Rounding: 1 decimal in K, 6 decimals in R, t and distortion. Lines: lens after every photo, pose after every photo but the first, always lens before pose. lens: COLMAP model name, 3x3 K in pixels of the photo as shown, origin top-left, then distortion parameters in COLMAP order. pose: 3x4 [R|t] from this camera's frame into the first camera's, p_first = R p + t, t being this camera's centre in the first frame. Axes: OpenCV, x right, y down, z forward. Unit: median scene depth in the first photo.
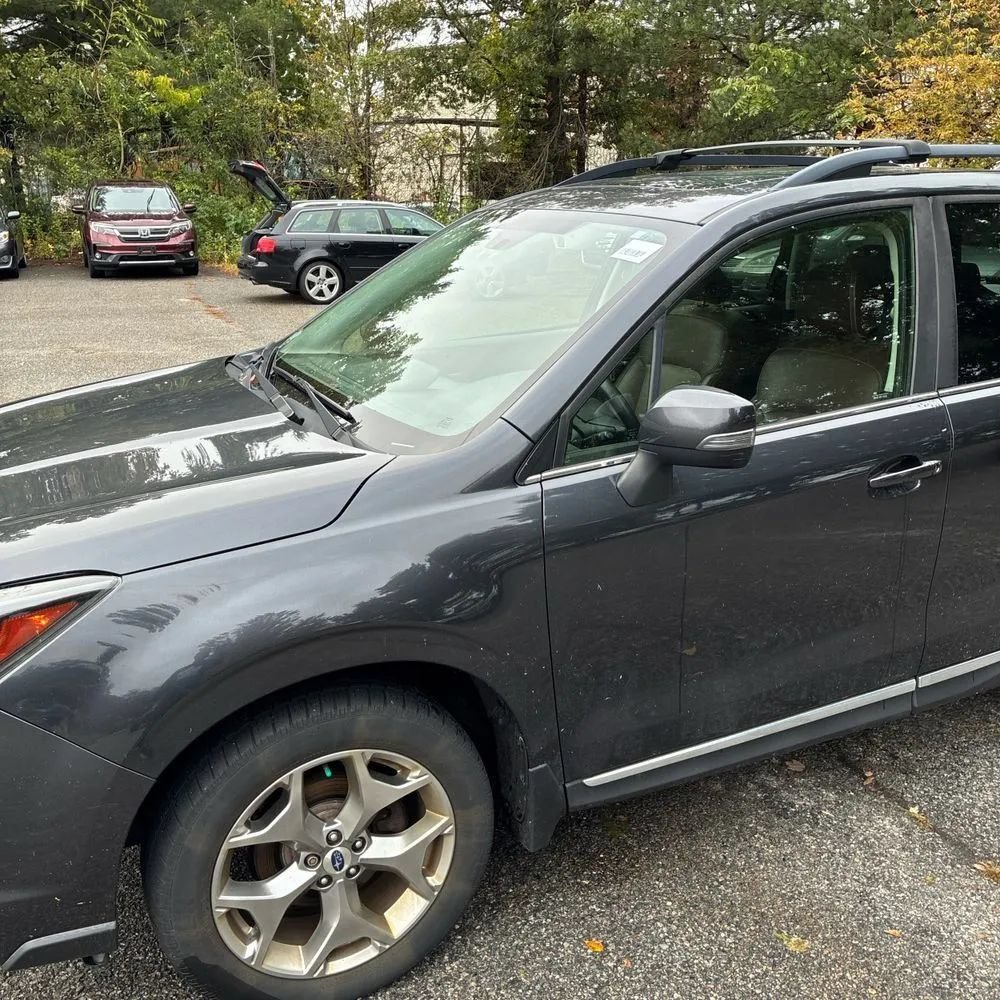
lens RADIAL K [[1011.7, 0, 514.5], [0, 1011.7, 500.8], [0, 0, 1]] dist [0.010070, 0.004007]
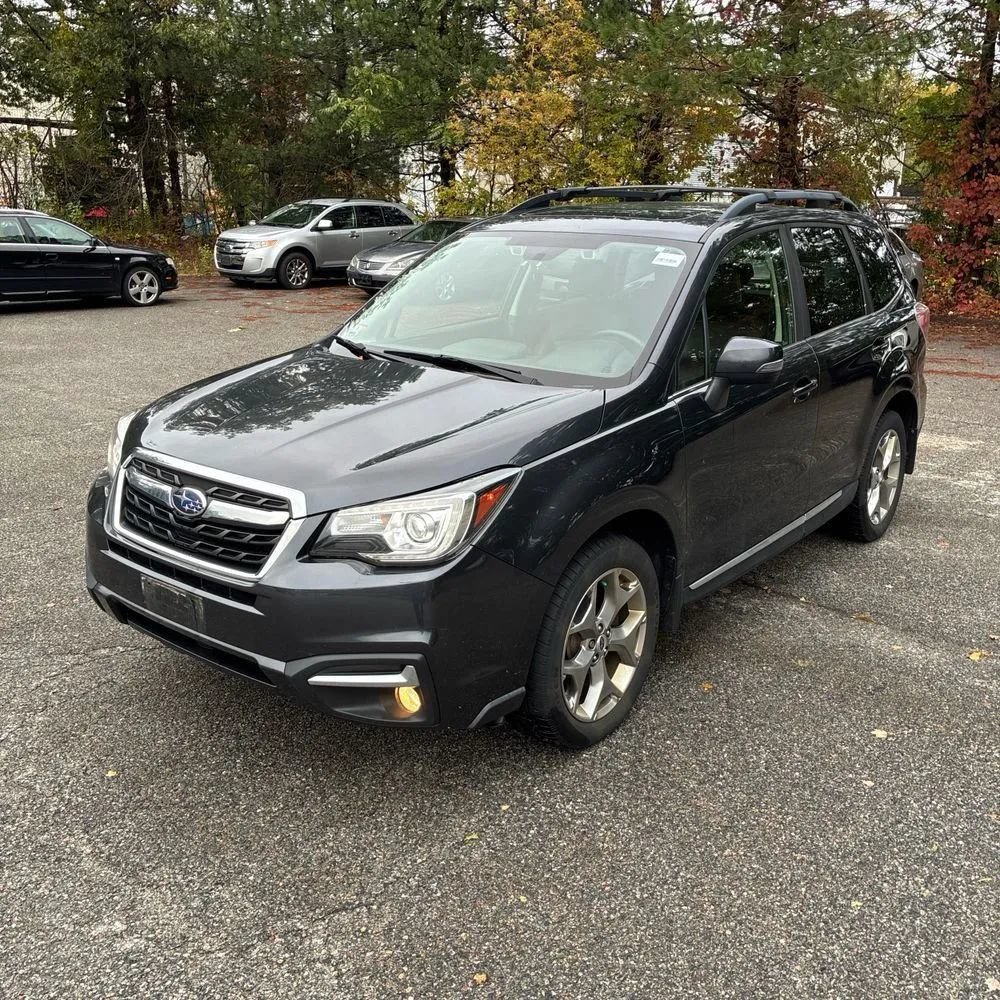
lens RADIAL K [[993.7, 0, 500.0], [0, 993.7, 500.0], [0, 0, 1]] dist [0.014293, -0.007851]
pose [[0.908690, -0.109438, 0.402871, -0.140868], [0.109444, 0.993725, 0.023085, 0.011902], [-0.402870, 0.023115, 0.914965, -0.056261]]
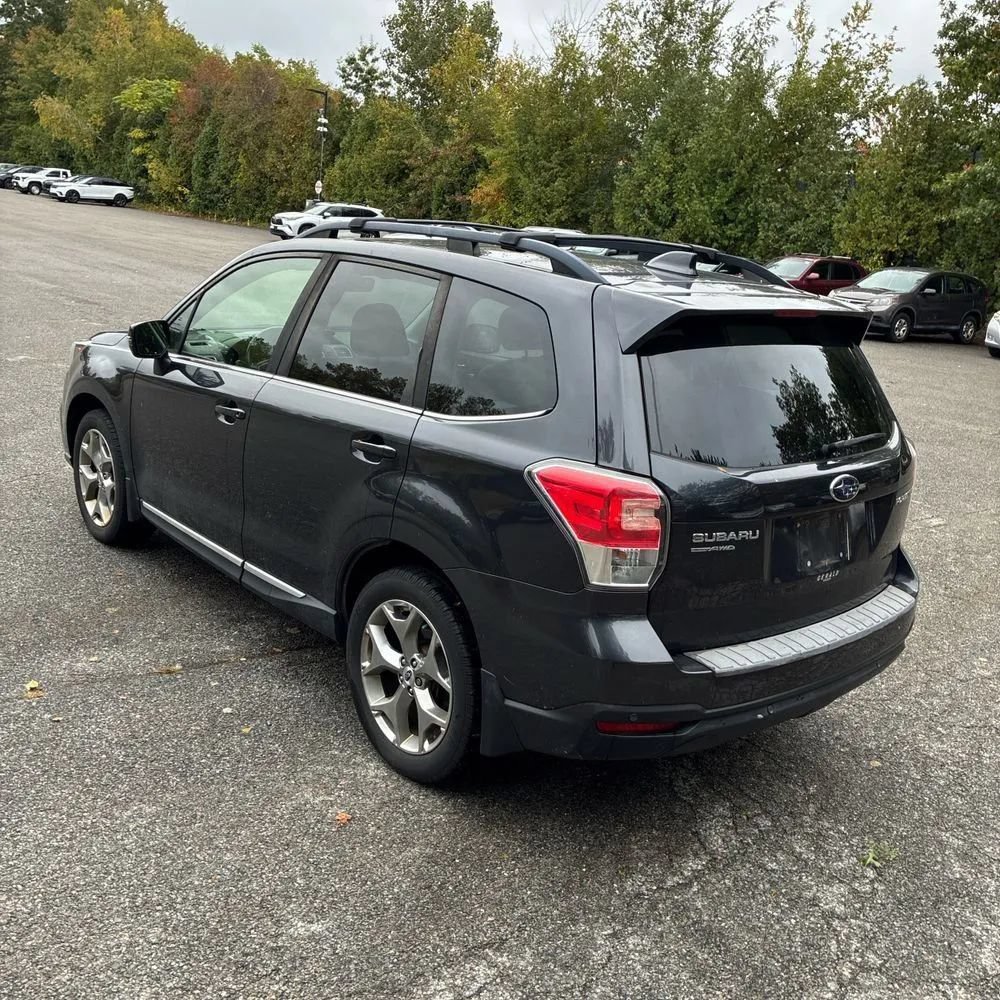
lens RADIAL K [[1013.0, 0, 504.2], [0, 1013.0, 502.0], [0, 0, 1]] dist [0.026258, -0.008205]
pose [[0.241102, 0.269723, -0.932266, 0.332565], [-0.366224, 0.914870, 0.169977, -0.053706], [0.898749, 0.300437, 0.319356, 0.149215]]
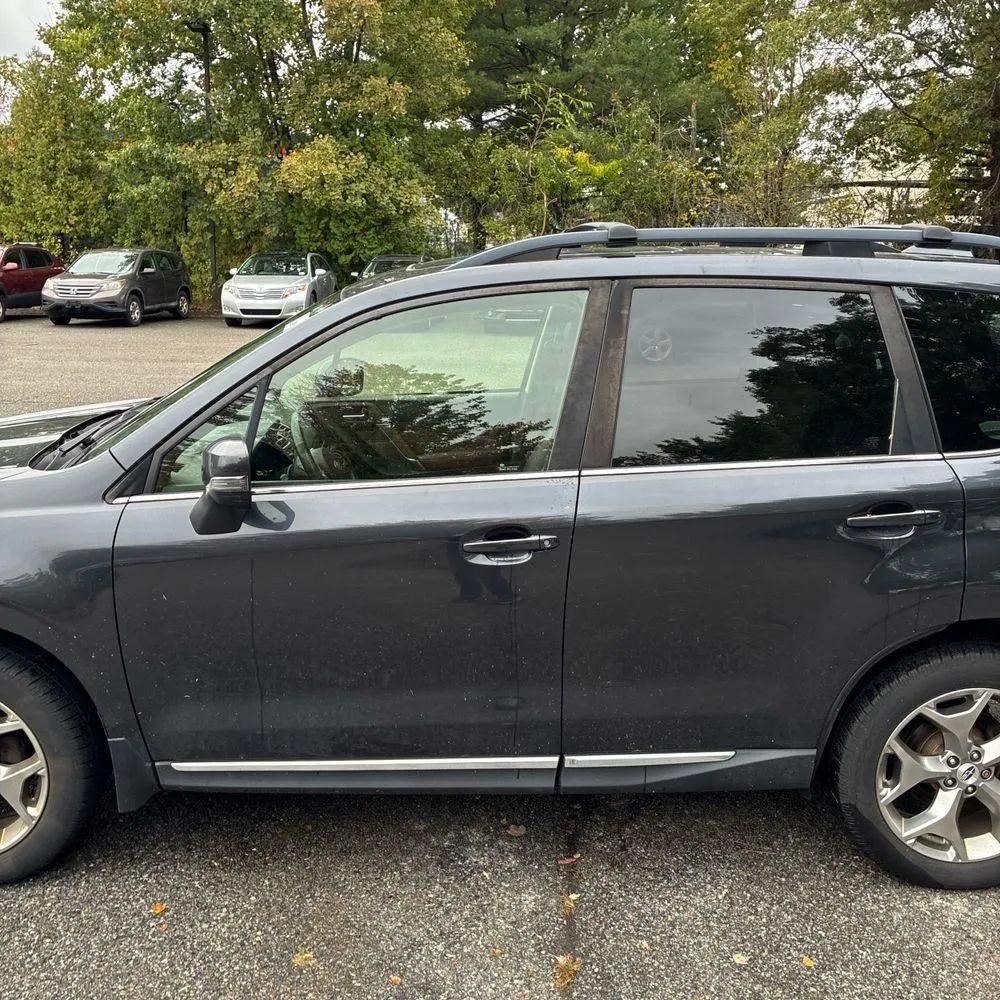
lens RADIAL K [[1018.8, 0, 500.0], [0, 1018.8, 500.0], [0, 0, 1]] dist [-0.033983, 0.129842]
pose [[0.895635, 0.106545, -0.431840, 0.132562], [-0.131857, 0.990844, -0.029007, -0.006528], [0.424796, 0.082921, 0.901483, 0.010600]]
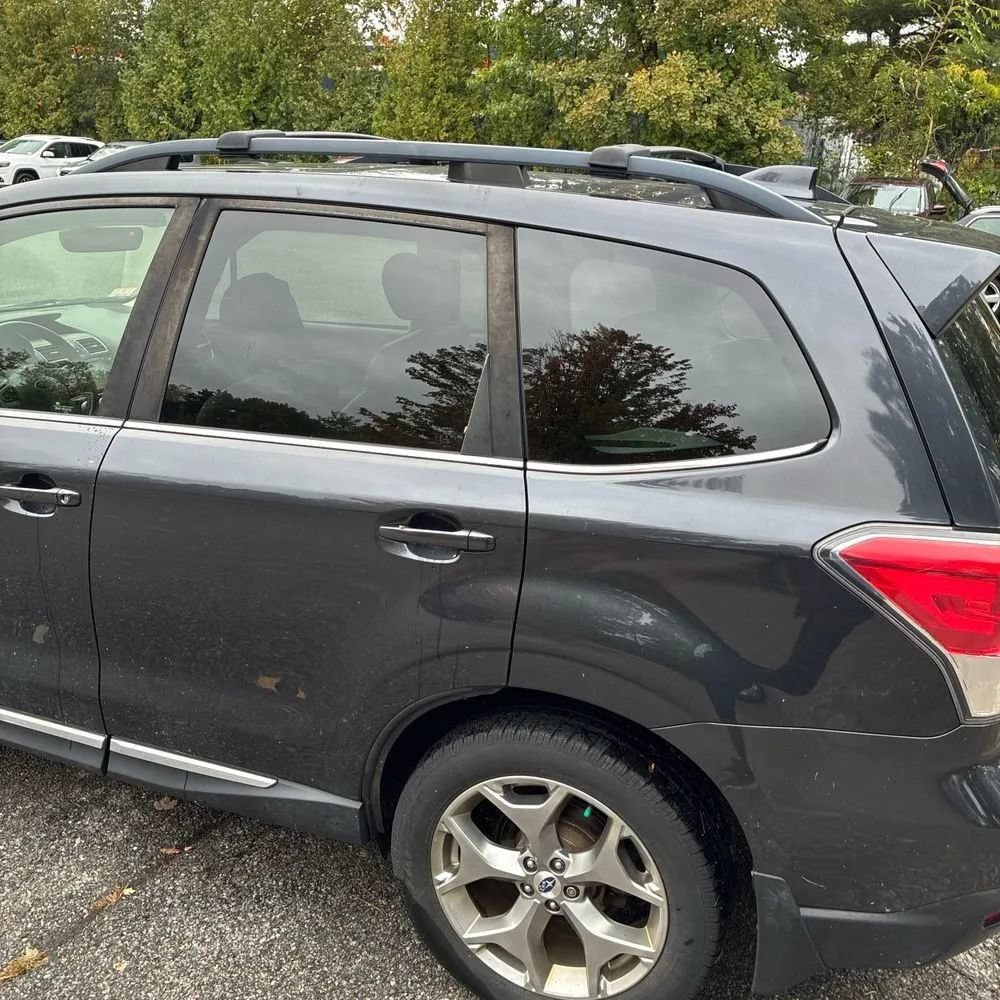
lens RADIAL K [[1013.0, 0, 504.2], [0, 1013.0, 502.0], [0, 0, 1]] dist [0.026258, -0.008205]
pose [[0.656736, 0.261275, -0.707413, 0.212929], [-0.261213, 0.958806, 0.111623, -0.037486], [0.707436, 0.111479, 0.697931, 0.107149]]
